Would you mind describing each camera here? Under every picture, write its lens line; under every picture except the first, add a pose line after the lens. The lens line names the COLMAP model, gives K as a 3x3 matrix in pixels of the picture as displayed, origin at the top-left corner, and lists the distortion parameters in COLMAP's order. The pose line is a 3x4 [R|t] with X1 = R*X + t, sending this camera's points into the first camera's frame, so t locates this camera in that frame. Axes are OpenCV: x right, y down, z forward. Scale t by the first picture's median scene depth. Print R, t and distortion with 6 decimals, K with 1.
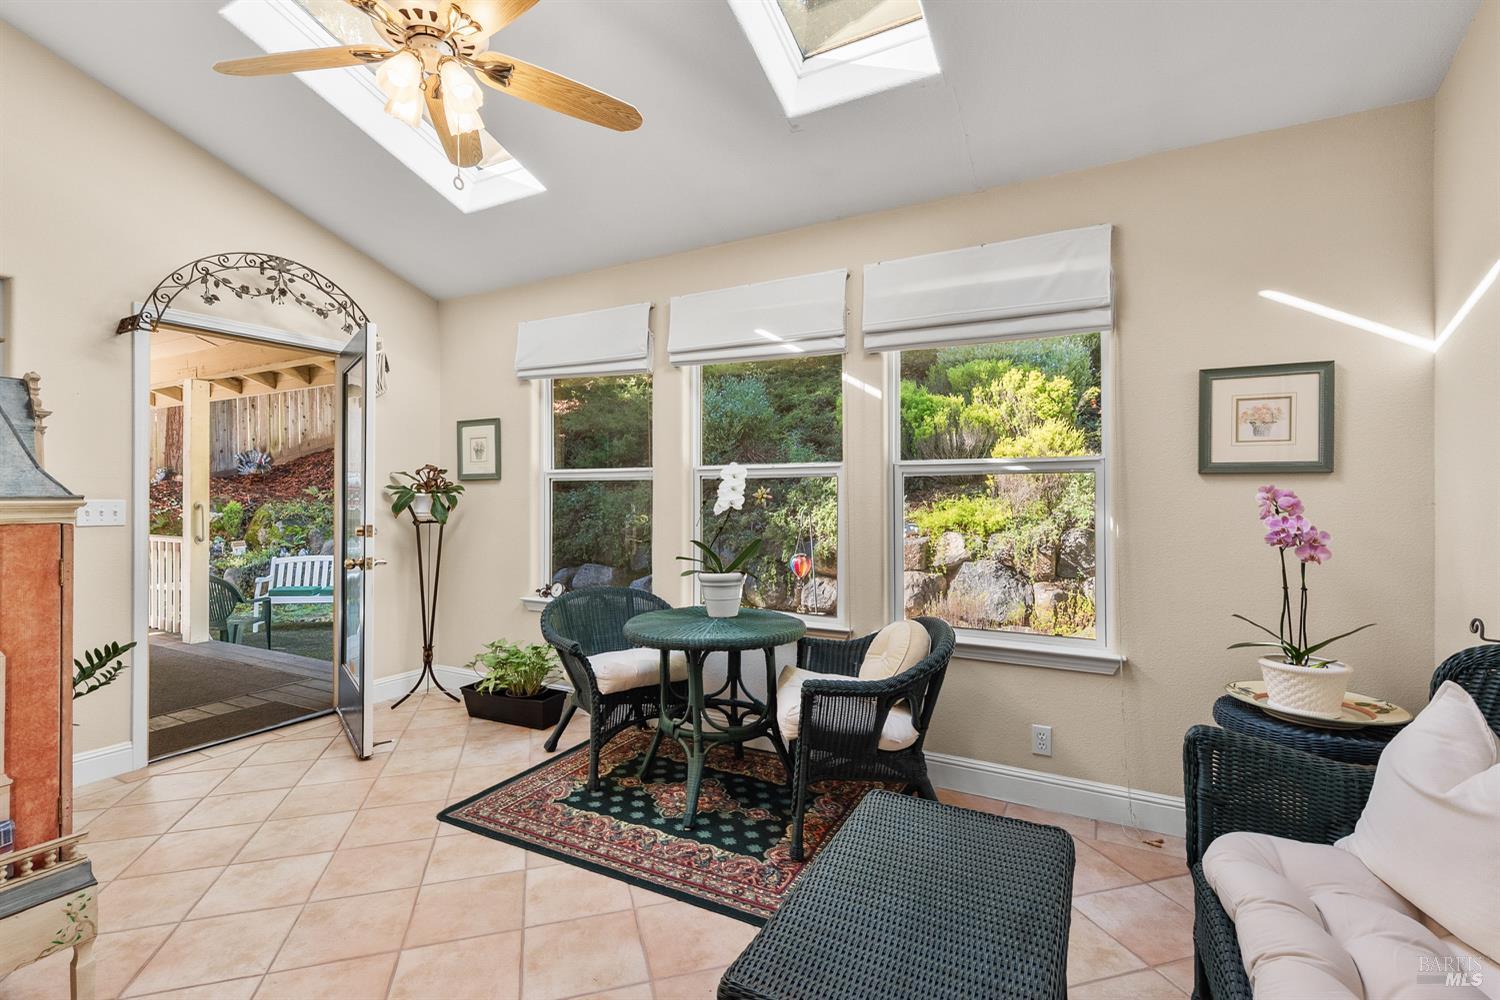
lens RADIAL K [[670.3, 0, 749.5], [0, 670.3, 497.2], [0, 0, 1]] dist [0.000746, -0.001065]
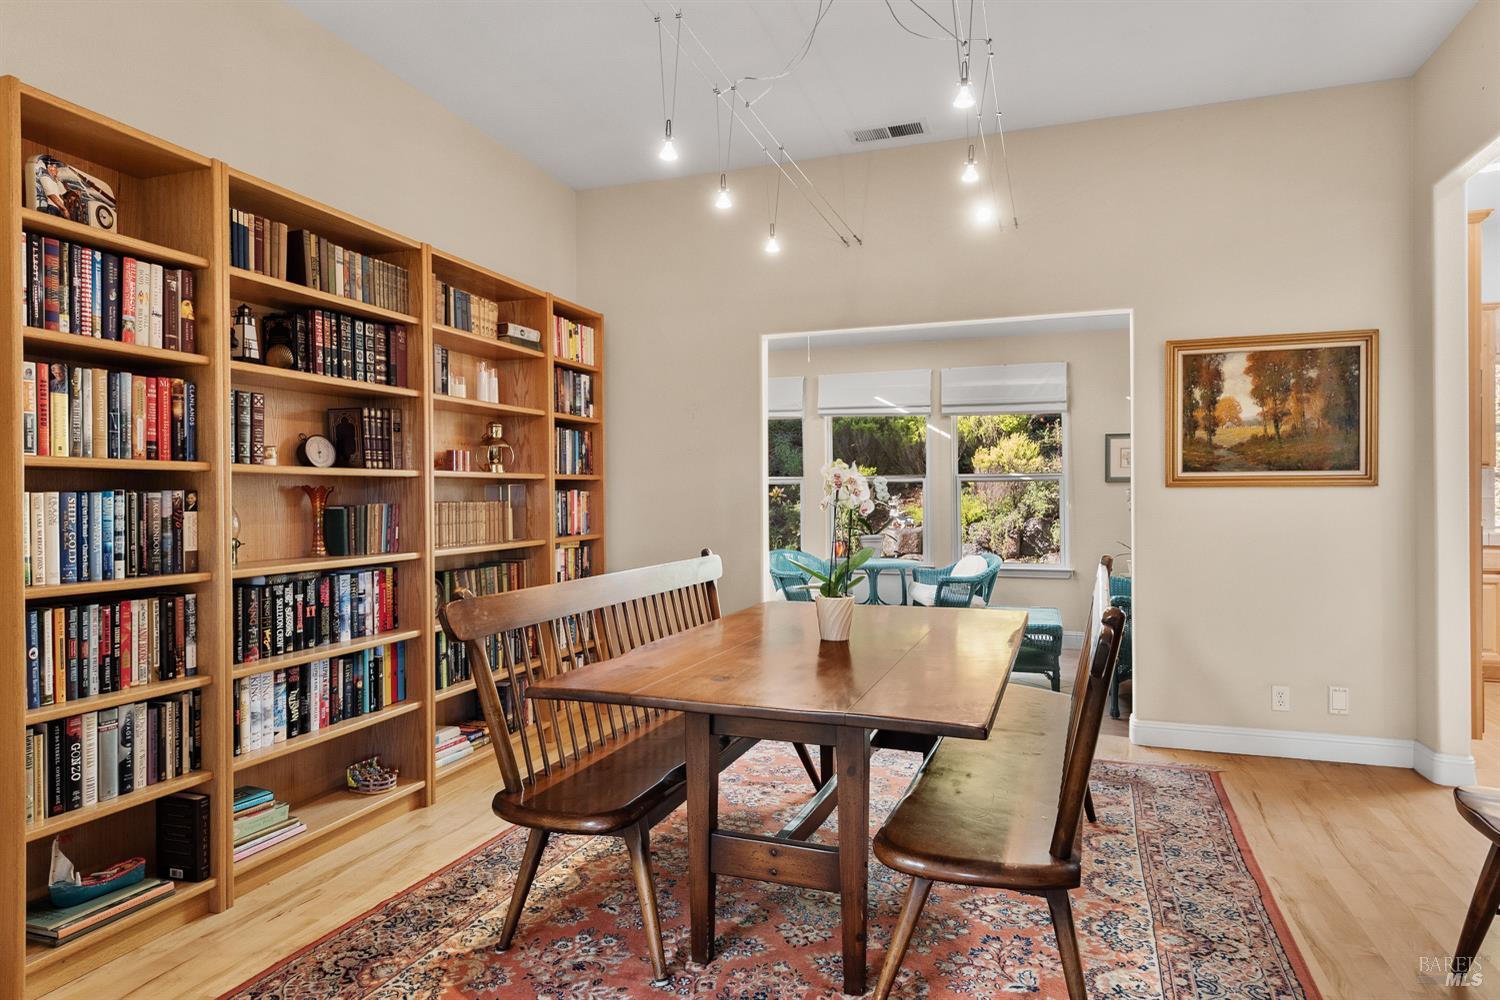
lens RADIAL K [[875.0, 0, 750.0], [0, 875.0, 500.0], [0, 0, 1]] dist [0.008419, -0.001493]
pose [[0.985695, -0.008844, 0.168305, -0.356880], [0.008434, 0.999959, 0.003155, 0.002057], [-0.168326, -0.001691, 0.985730, -0.607748]]
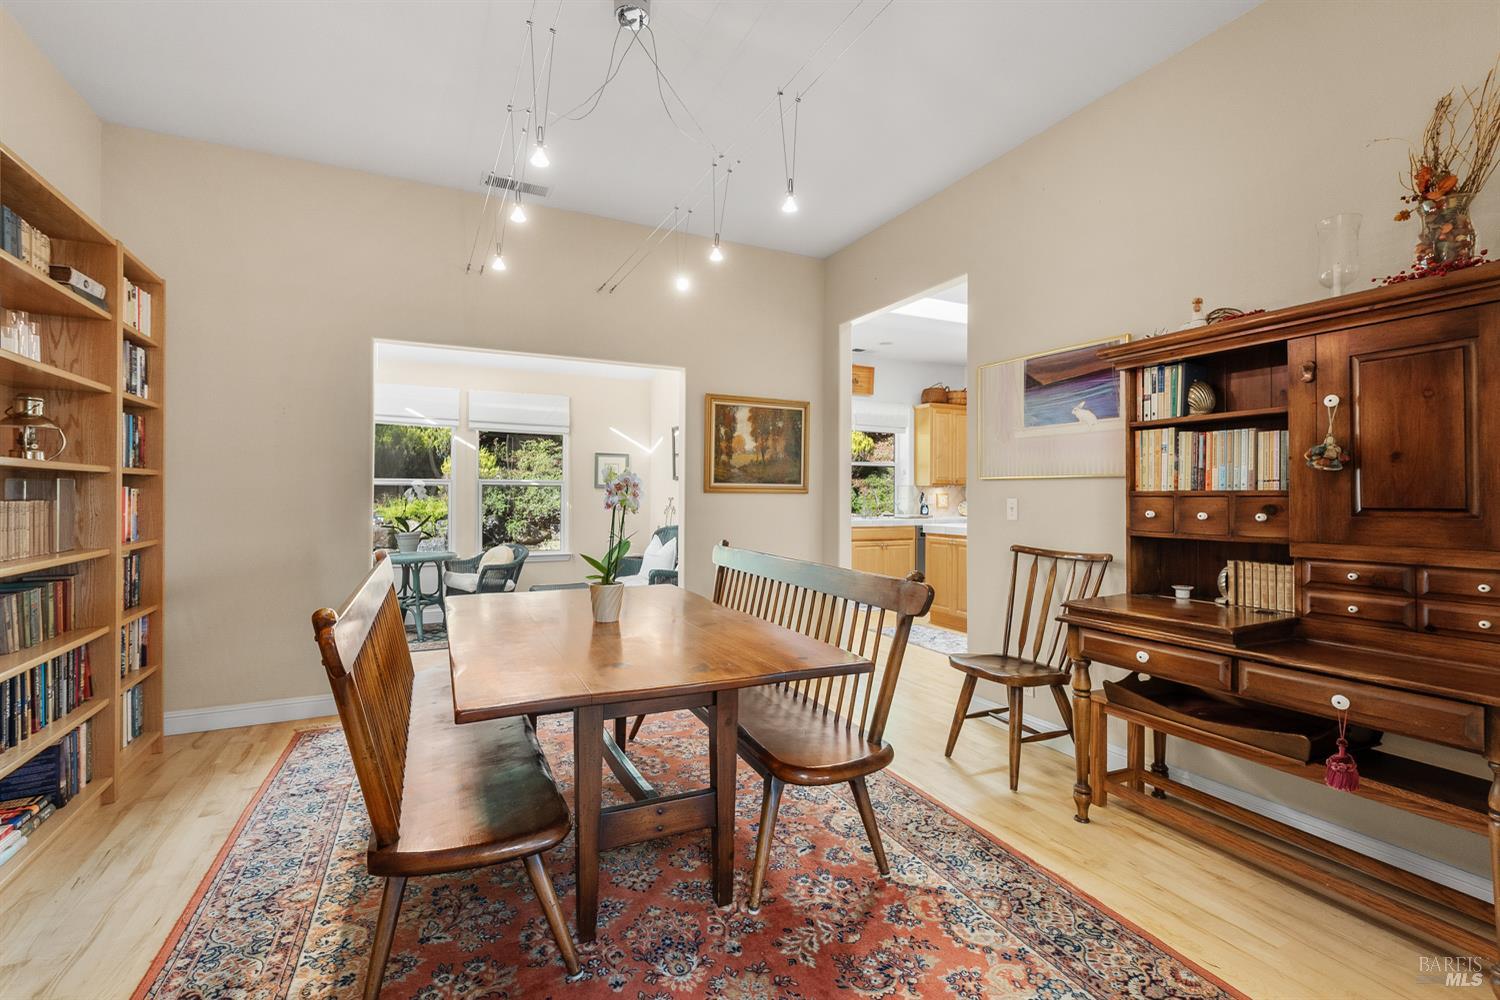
lens RADIAL K [[670.3, 0, 749.5], [0, 670.3, 497.2], [0, 0, 1]] dist [0.000746, -0.001065]
pose [[0.569787, -0.000286, 0.821793, -0.518346], [-0.000412, 1.000000, 0.000634, 0.001302], [-0.821793, -0.000700, 0.569786, -0.469377]]
